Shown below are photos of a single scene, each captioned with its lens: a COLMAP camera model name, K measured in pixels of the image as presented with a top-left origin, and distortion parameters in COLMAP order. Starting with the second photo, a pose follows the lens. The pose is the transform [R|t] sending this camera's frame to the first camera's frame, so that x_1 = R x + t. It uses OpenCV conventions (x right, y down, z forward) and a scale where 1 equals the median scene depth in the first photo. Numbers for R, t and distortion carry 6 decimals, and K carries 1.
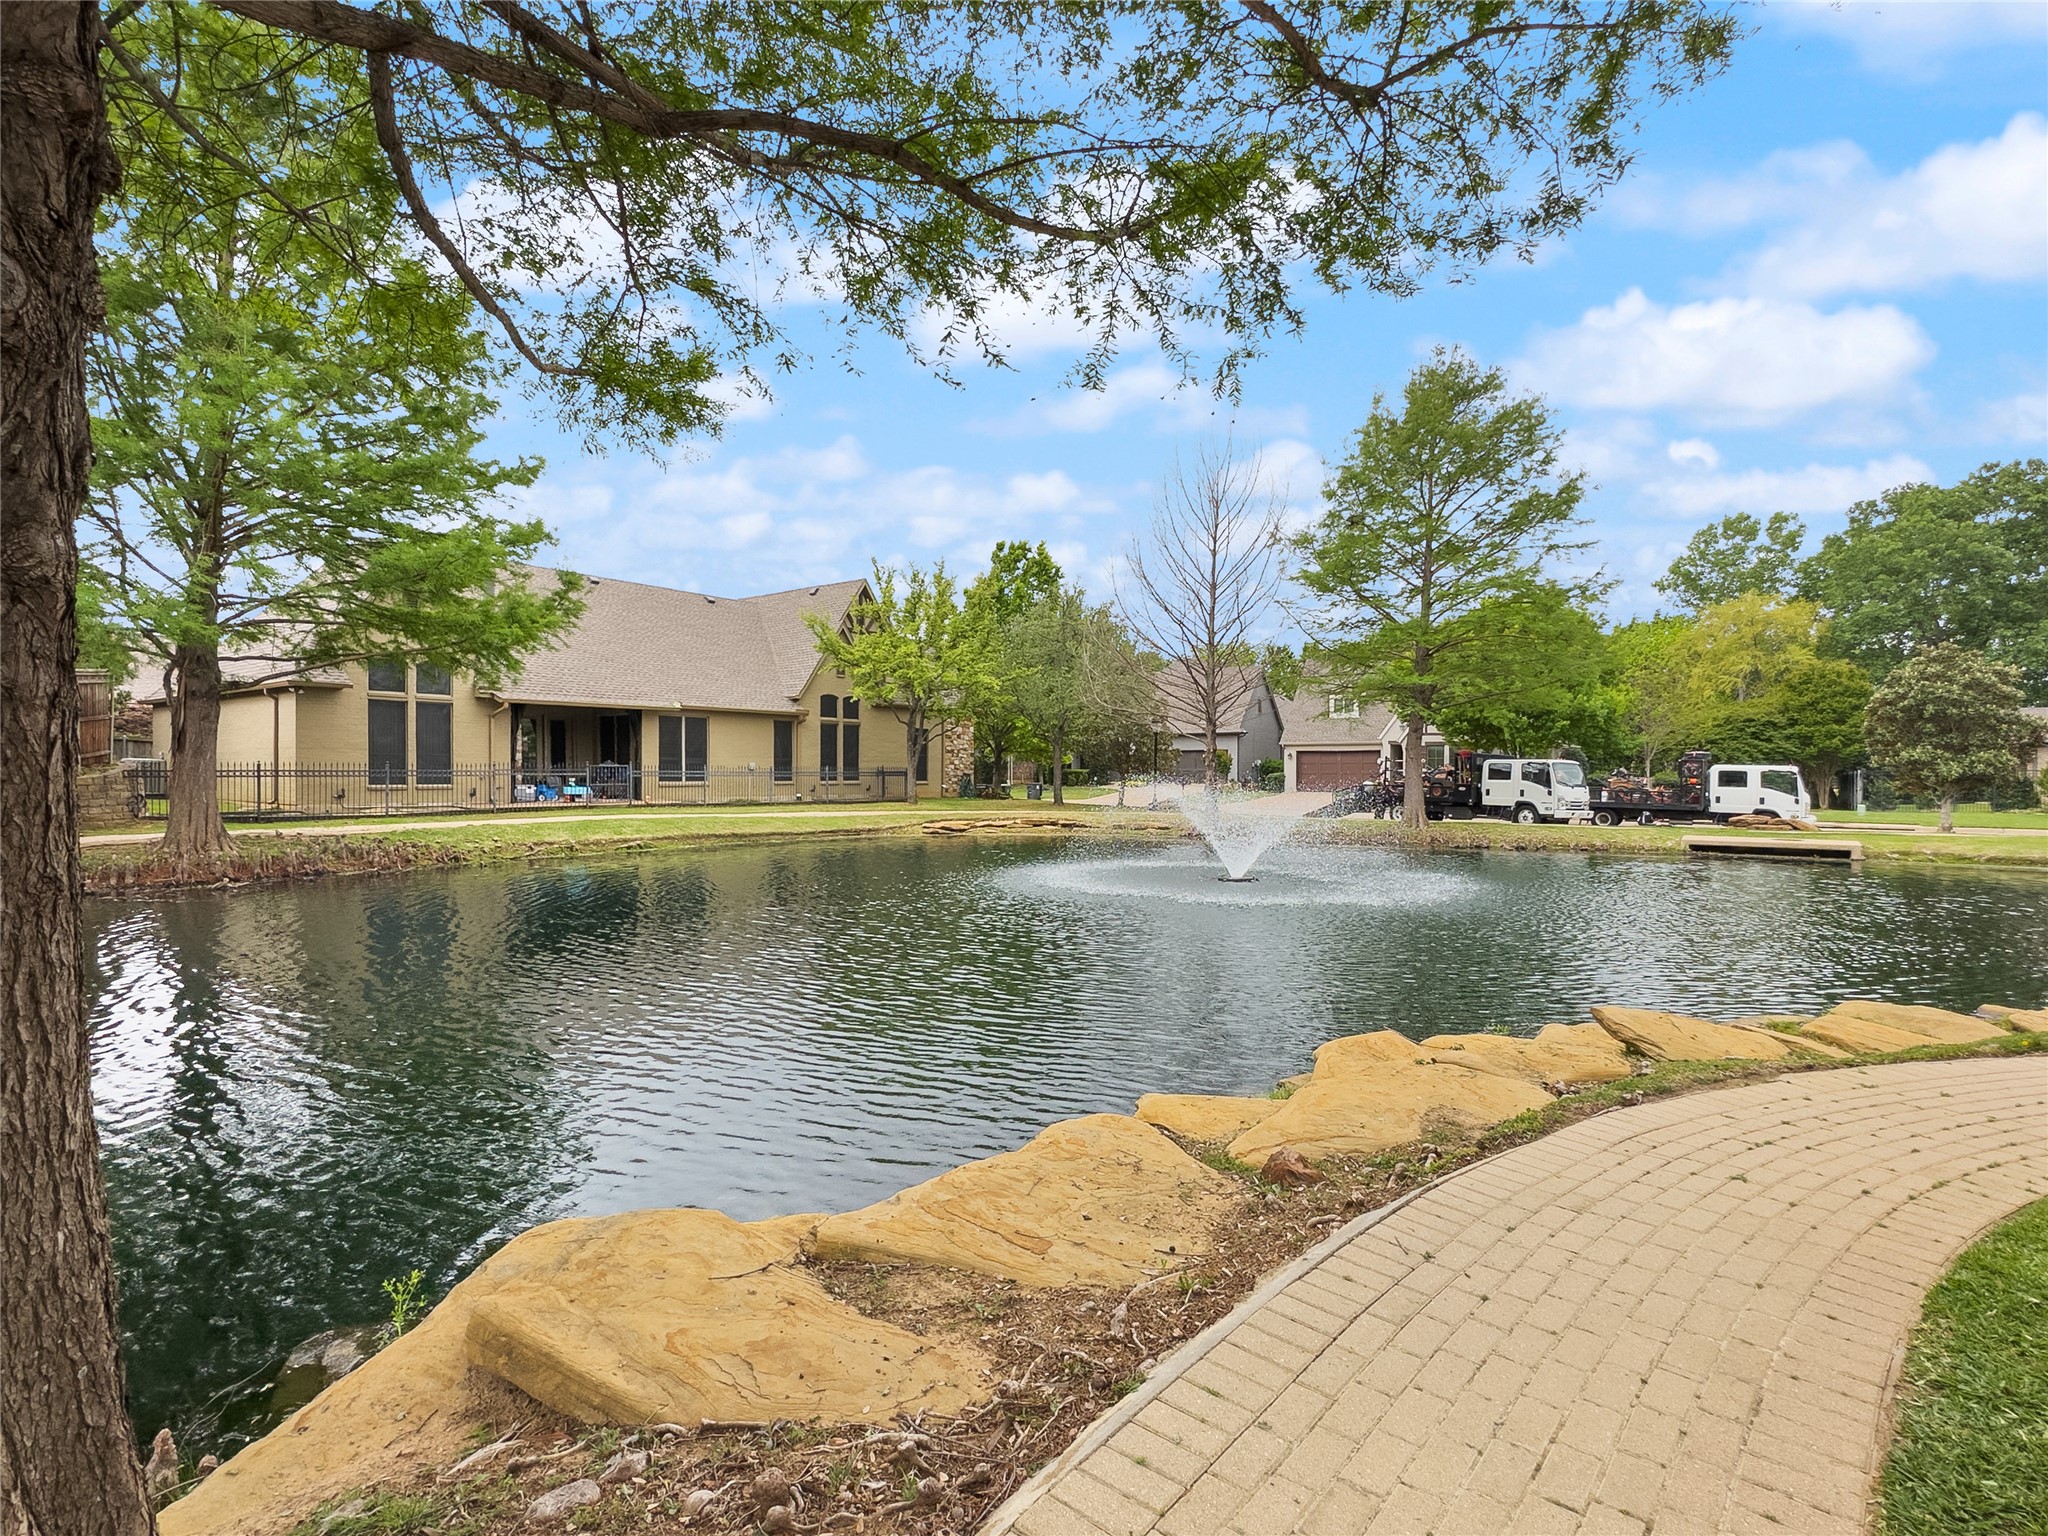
lens RADIAL K [[1012.8, 0, 1023.7], [0, 1012.8, 761.1], [0, 0, 1]] dist [0.015129, -0.000253]
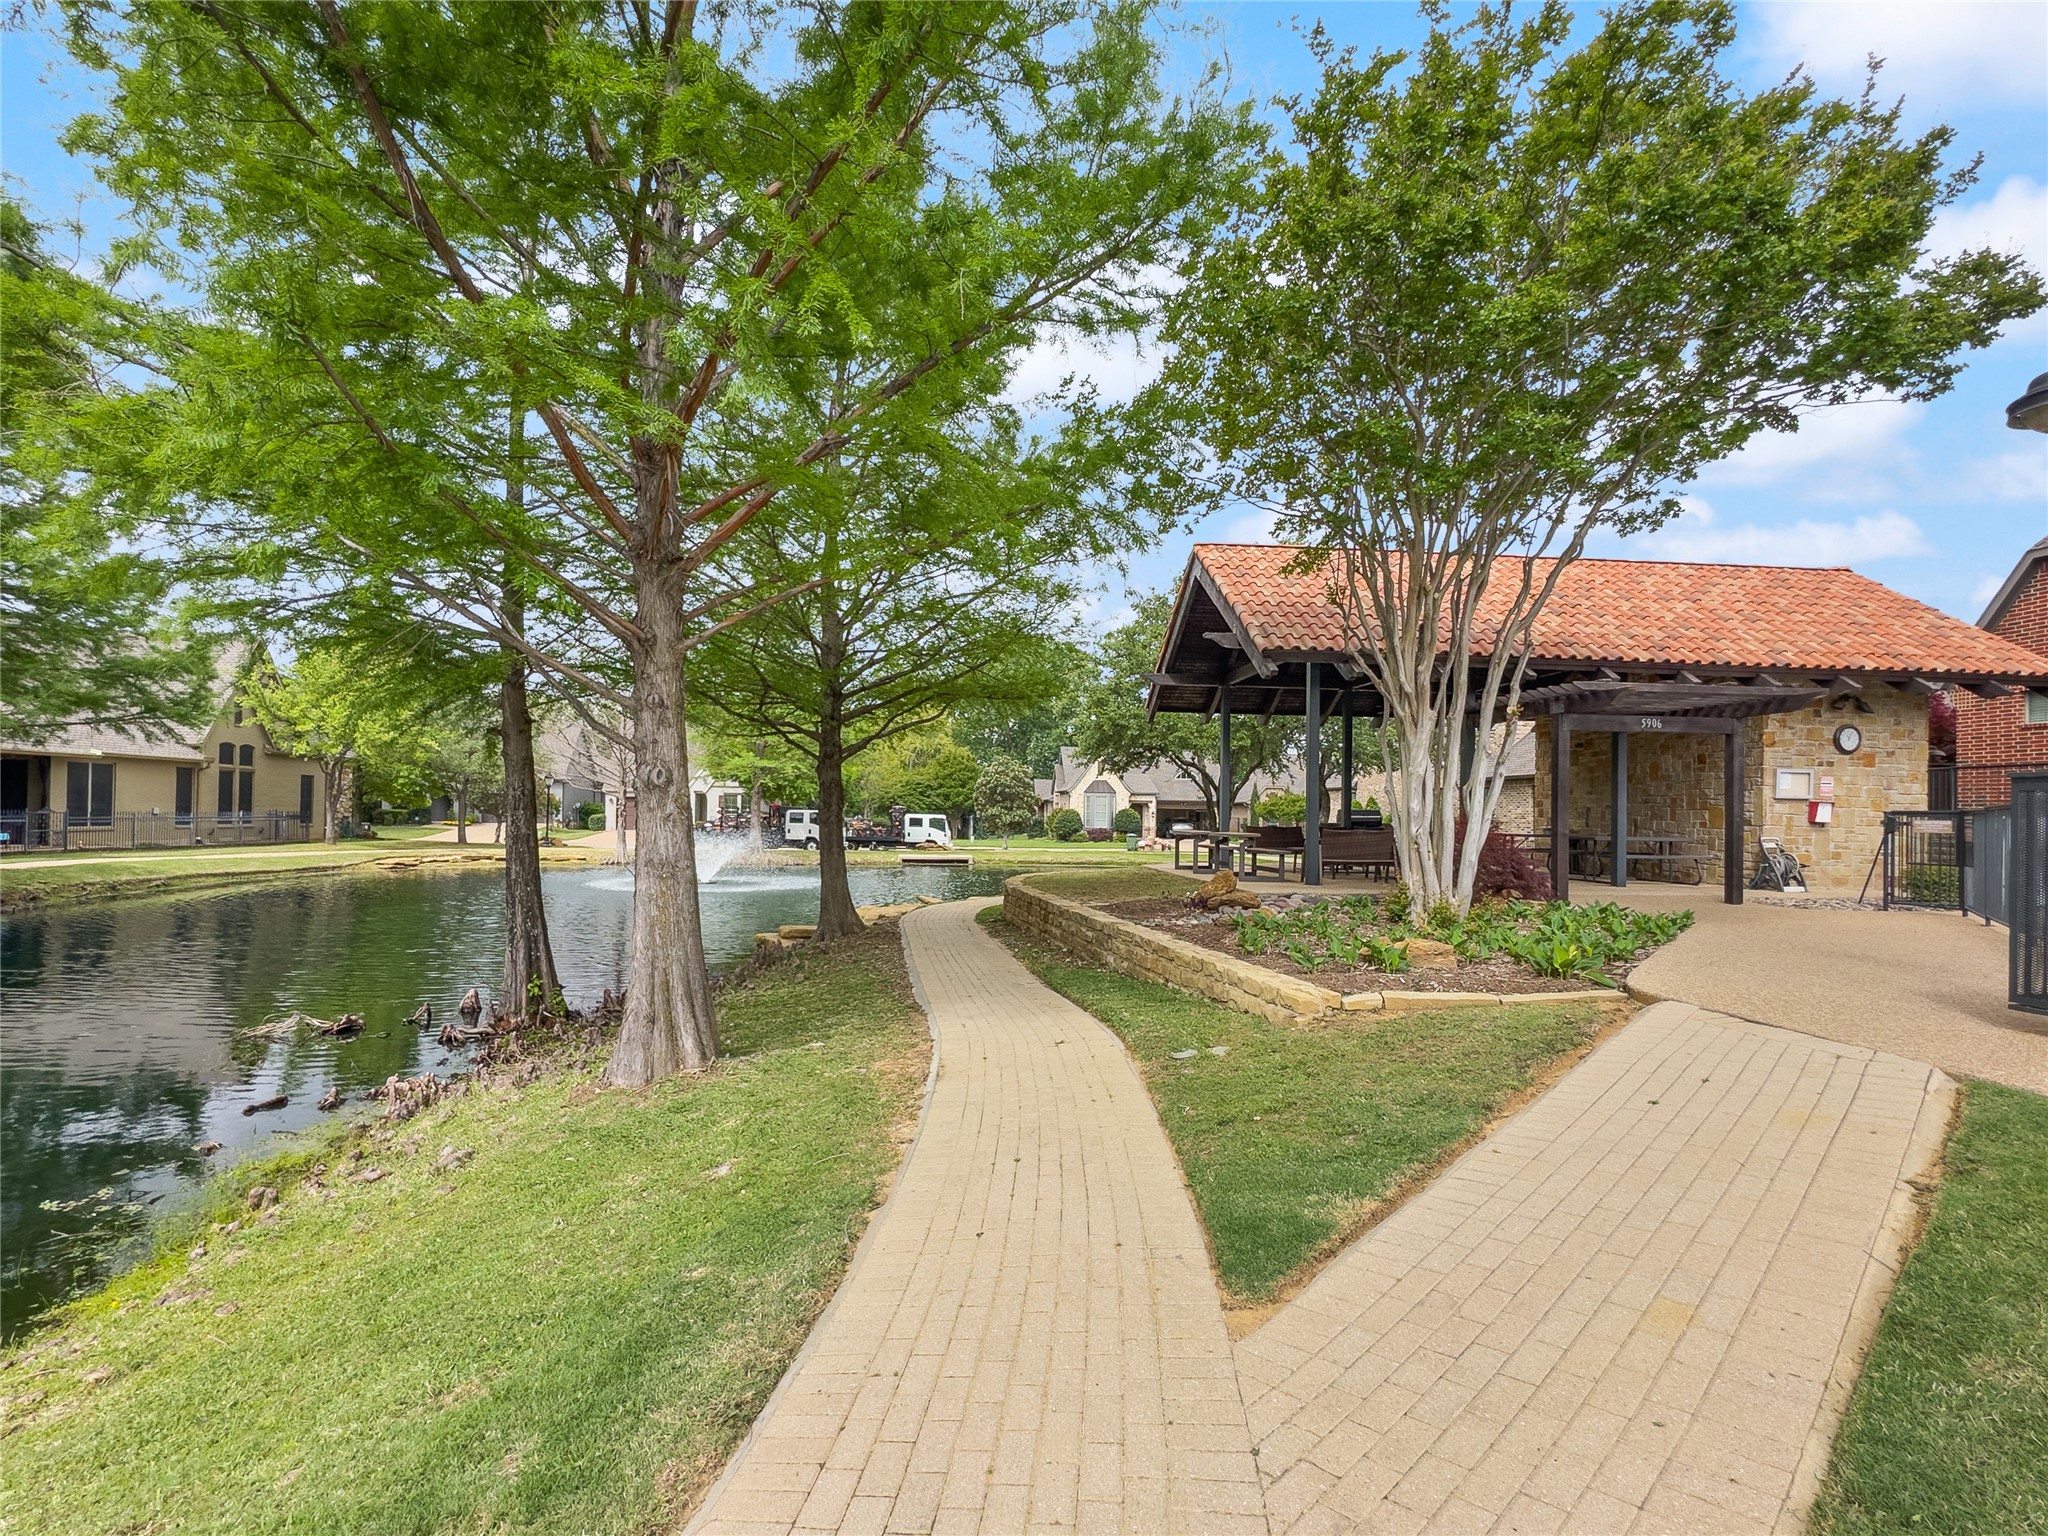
lens RADIAL K [[1012.8, 0, 1023.7], [0, 1012.8, 761.1], [0, 0, 1]] dist [0.015129, -0.000253]
pose [[0.739879, 0.040006, 0.671549, -0.320710], [-0.017042, 0.999024, -0.040739, -0.019012], [-0.672524, 0.018698, 0.739839, -0.386929]]
